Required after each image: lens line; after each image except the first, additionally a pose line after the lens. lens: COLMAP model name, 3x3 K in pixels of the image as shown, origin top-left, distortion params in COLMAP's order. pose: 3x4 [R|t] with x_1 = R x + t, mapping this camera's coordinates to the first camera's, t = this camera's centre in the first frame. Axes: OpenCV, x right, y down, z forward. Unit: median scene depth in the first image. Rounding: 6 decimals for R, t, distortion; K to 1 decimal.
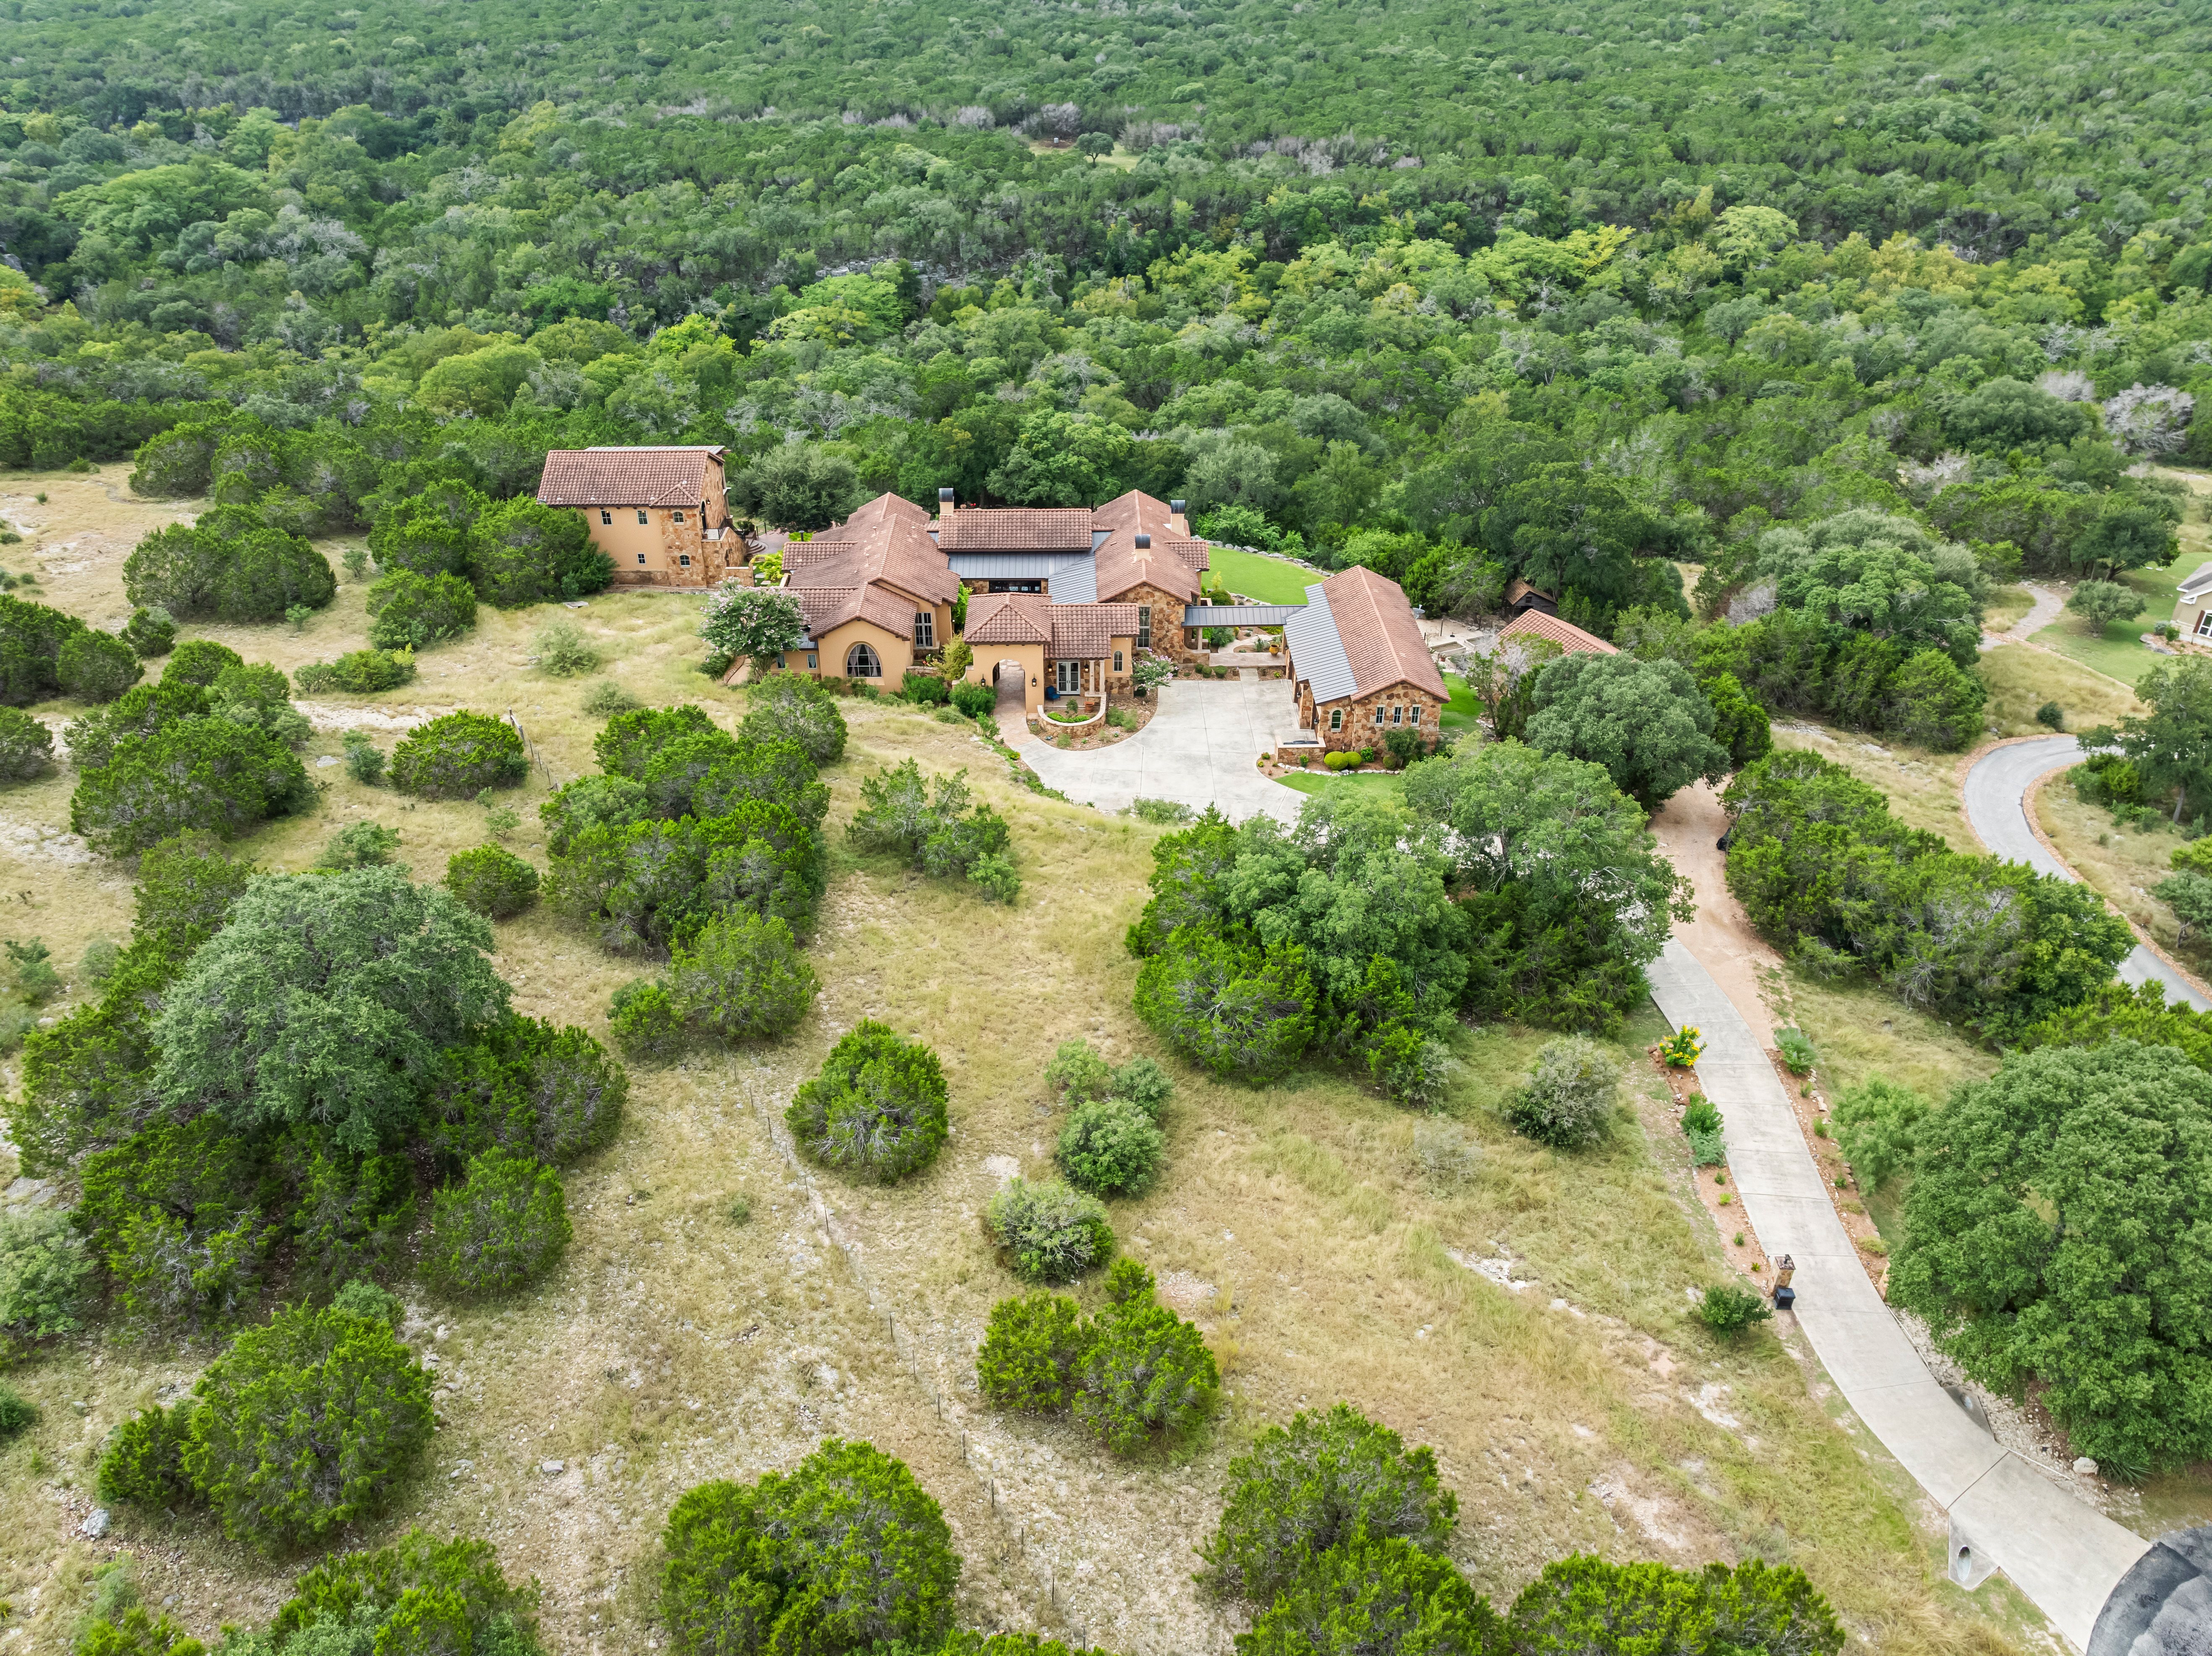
lens RADIAL K [[1559.1, 0, 1096.9], [0, 1559.1, 835.5], [0, 0, 1]] dist [-0.048407, 0.013294]
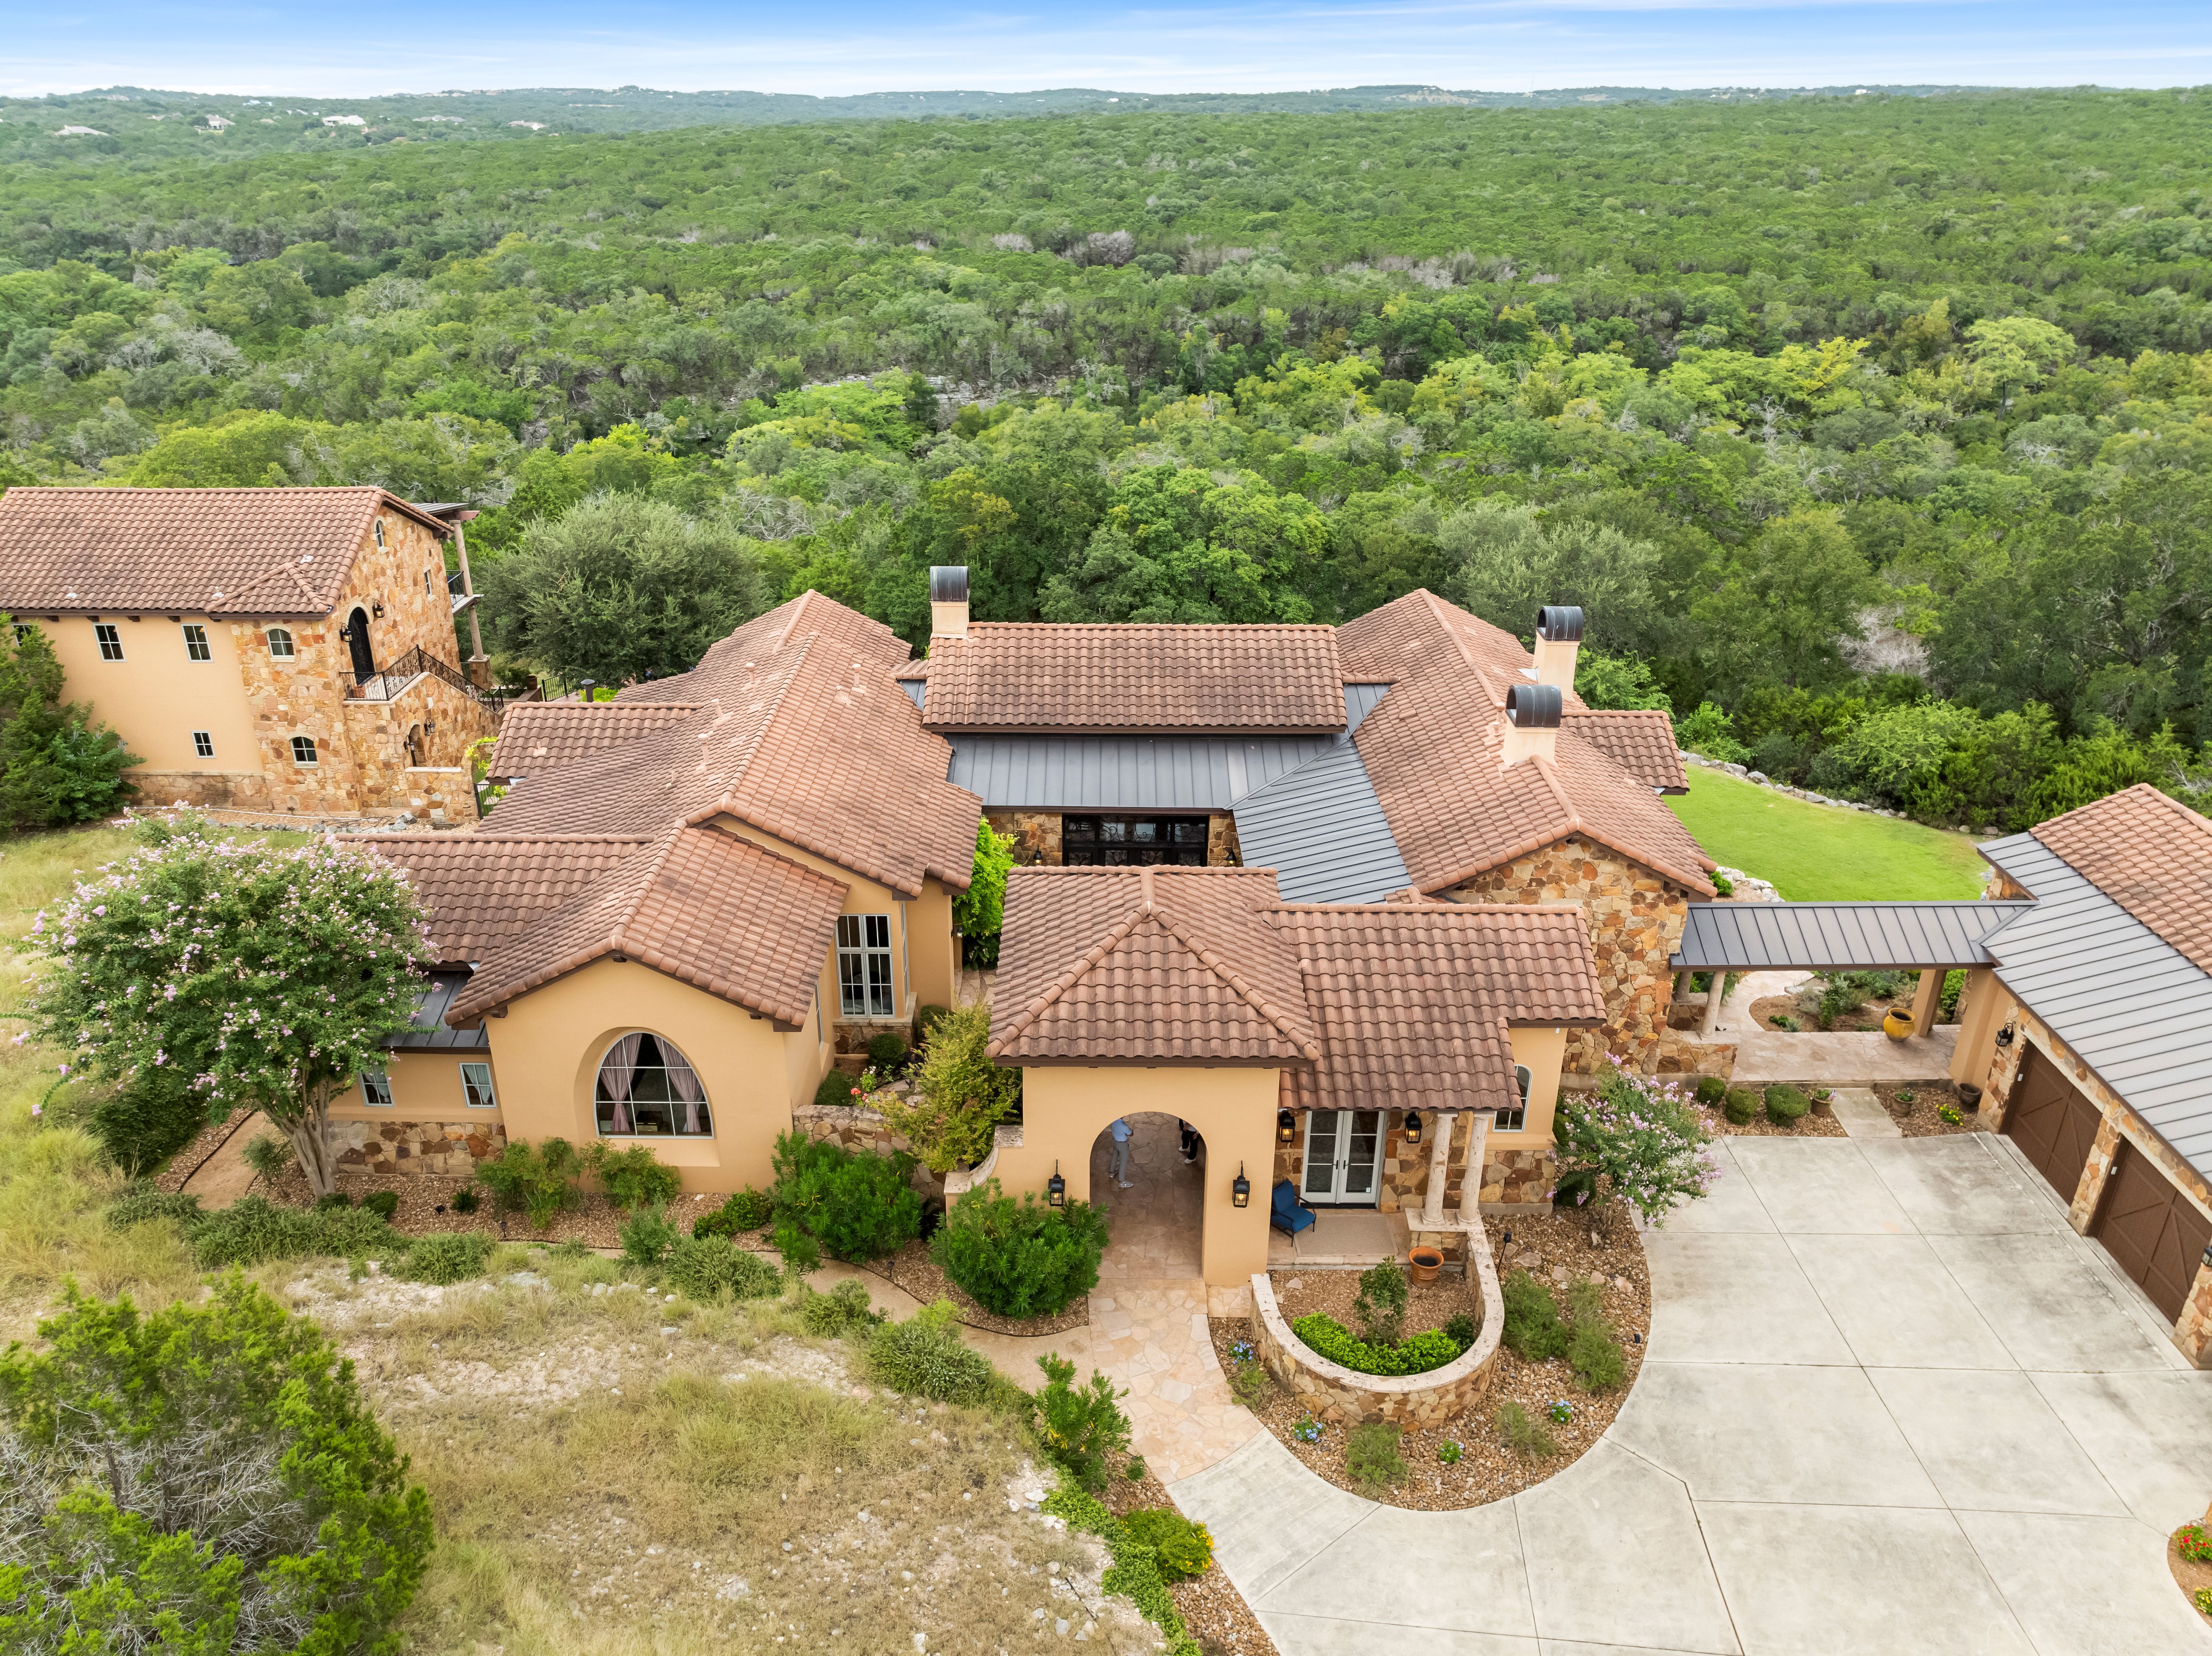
lens RADIAL K [[1559.1, 0, 1096.9], [0, 1559.1, 835.5], [0, 0, 1]] dist [-0.048407, 0.013294]
pose [[0.999863, 0.011340, -0.012097, -0.025213], [-0.012796, 0.991685, -0.128050, -0.050046], [0.010544, 0.128187, 0.991694, 0.285771]]
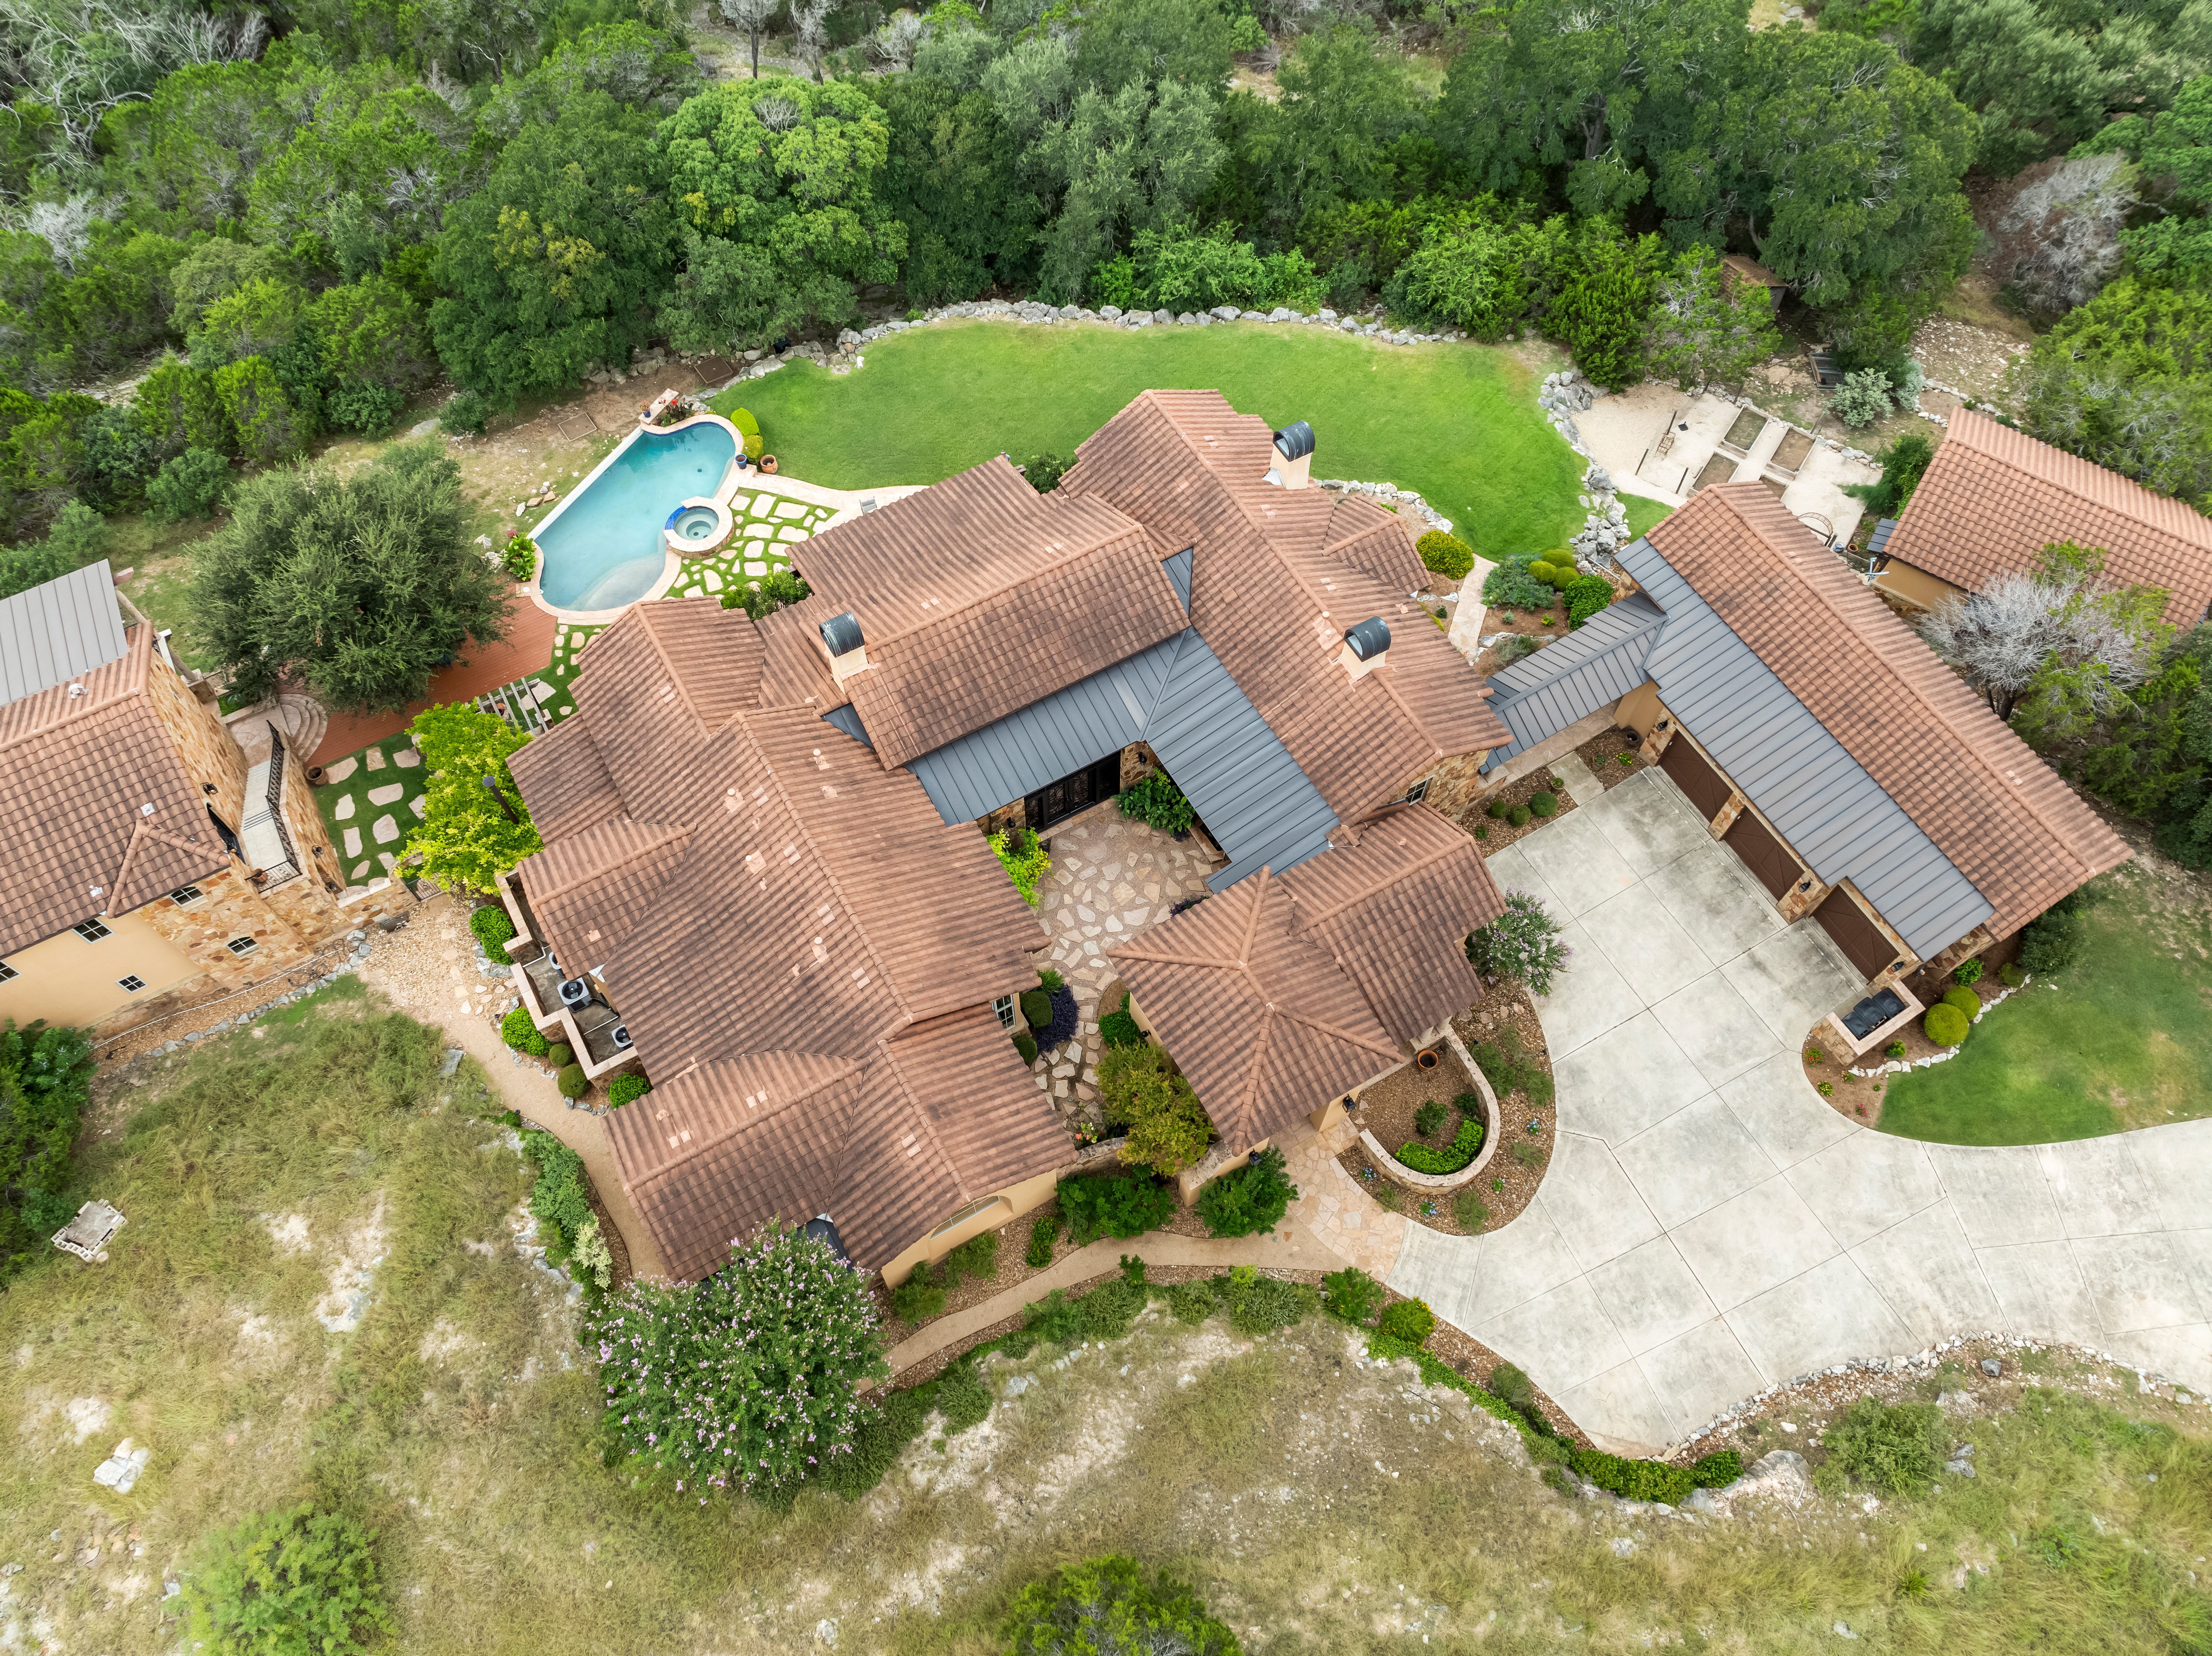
lens RADIAL K [[1559.1, 0, 1096.9], [0, 1559.1, 835.5], [0, 0, 1]] dist [-0.048407, 0.013294]
pose [[0.872005, -0.428178, 0.237216, -0.071337], [0.261873, 0.817499, 0.512951, -0.165893], [-0.413558, -0.385175, 0.824991, 0.272474]]
